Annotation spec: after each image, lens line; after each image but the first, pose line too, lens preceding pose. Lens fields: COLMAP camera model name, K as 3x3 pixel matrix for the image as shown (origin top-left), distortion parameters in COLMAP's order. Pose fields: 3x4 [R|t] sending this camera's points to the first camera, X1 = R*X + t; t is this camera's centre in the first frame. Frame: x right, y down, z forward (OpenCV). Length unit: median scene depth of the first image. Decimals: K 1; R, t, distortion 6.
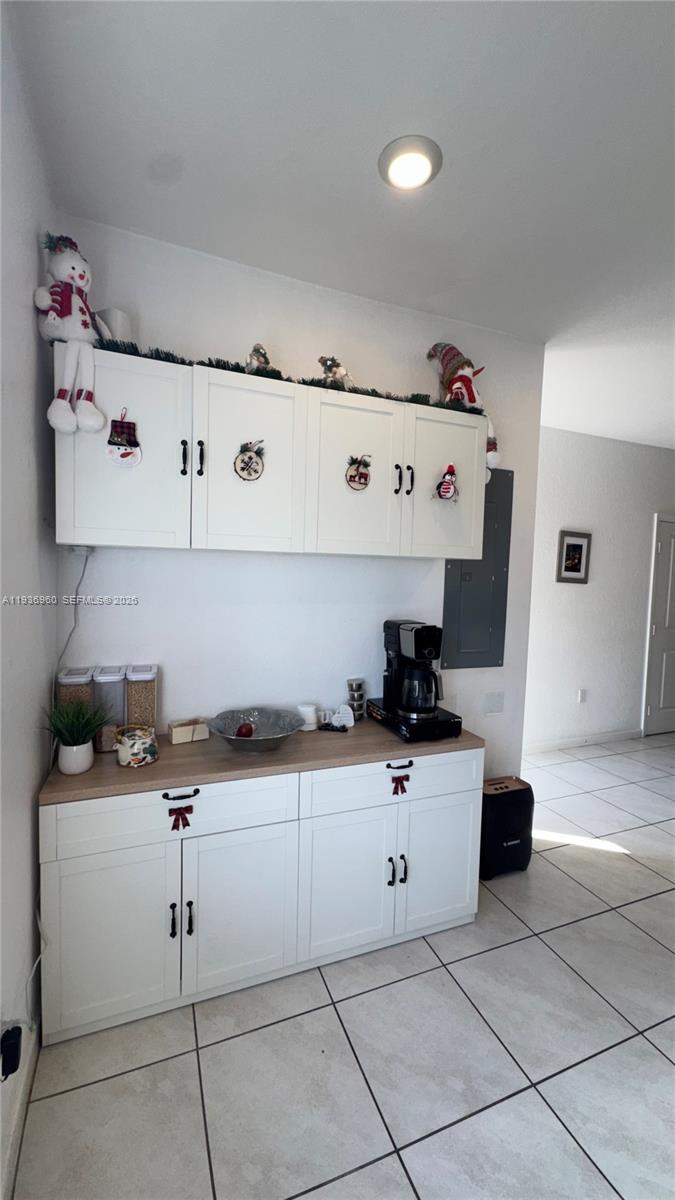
lens RADIAL K [[481.2, 0, 336.0], [0, 481.2, 599.9], [0, 0, 1]] dist [-0.001575, 0.000135]
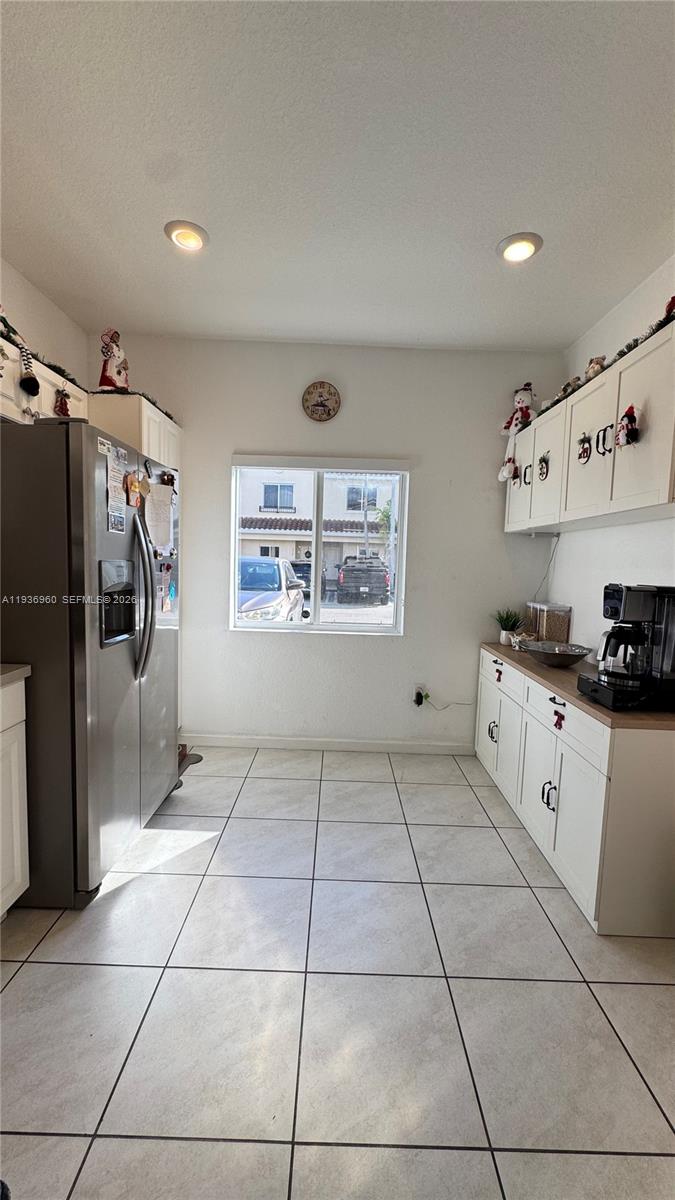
lens RADIAL K [[481.2, 0, 336.2], [0, 481.2, 599.2], [0, 0, 1]] dist [-0.001575, 0.000135]
pose [[-0.368328, 0.050510, -0.928323, 1.754760], [-0.090814, 0.991793, 0.089995, 0.053209], [0.925250, 0.117452, -0.360718, 1.148877]]
